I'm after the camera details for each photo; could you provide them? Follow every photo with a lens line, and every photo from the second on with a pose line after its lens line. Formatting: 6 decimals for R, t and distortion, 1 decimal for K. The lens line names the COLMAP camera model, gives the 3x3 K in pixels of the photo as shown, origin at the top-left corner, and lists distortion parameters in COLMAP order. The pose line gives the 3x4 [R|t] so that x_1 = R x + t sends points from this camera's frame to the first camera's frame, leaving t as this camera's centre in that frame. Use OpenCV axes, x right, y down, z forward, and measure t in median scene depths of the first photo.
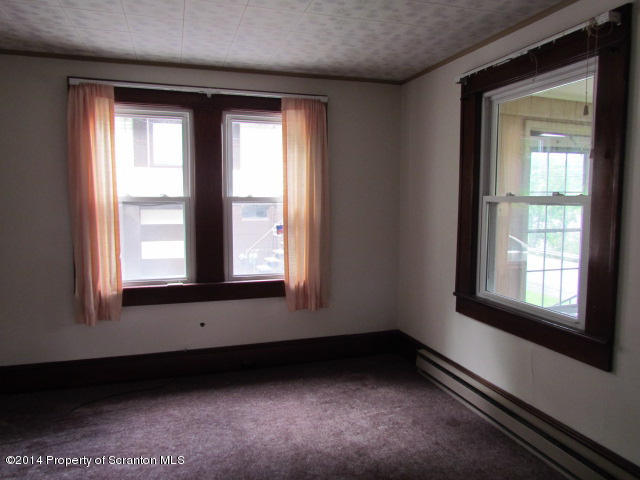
lens RADIAL K [[417.2, 0, 319.9], [0, 417.2, 243.1], [0, 0, 1]] dist [0.006072, 0.001055]
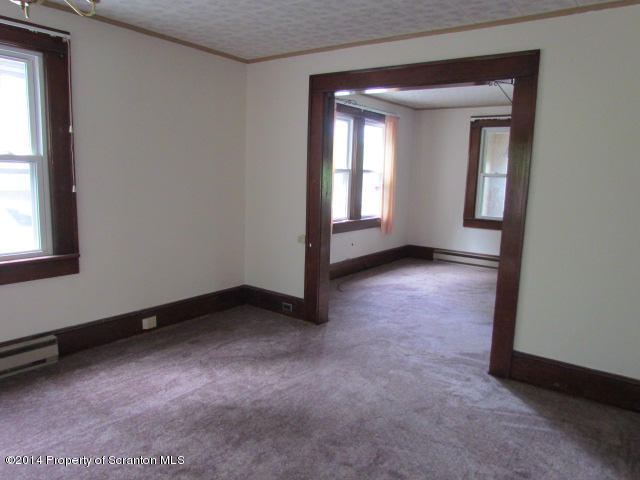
lens RADIAL K [[460.1, 0, 320.5], [0, 460.1, 236.5], [0, 0, 1]] dist [0.042903, 0.002904]
pose [[0.796087, -0.055032, 0.602675, -1.483506], [0.026372, 0.998065, 0.056301, 0.053287], [-0.604607, -0.028927, 0.795998, -0.406040]]
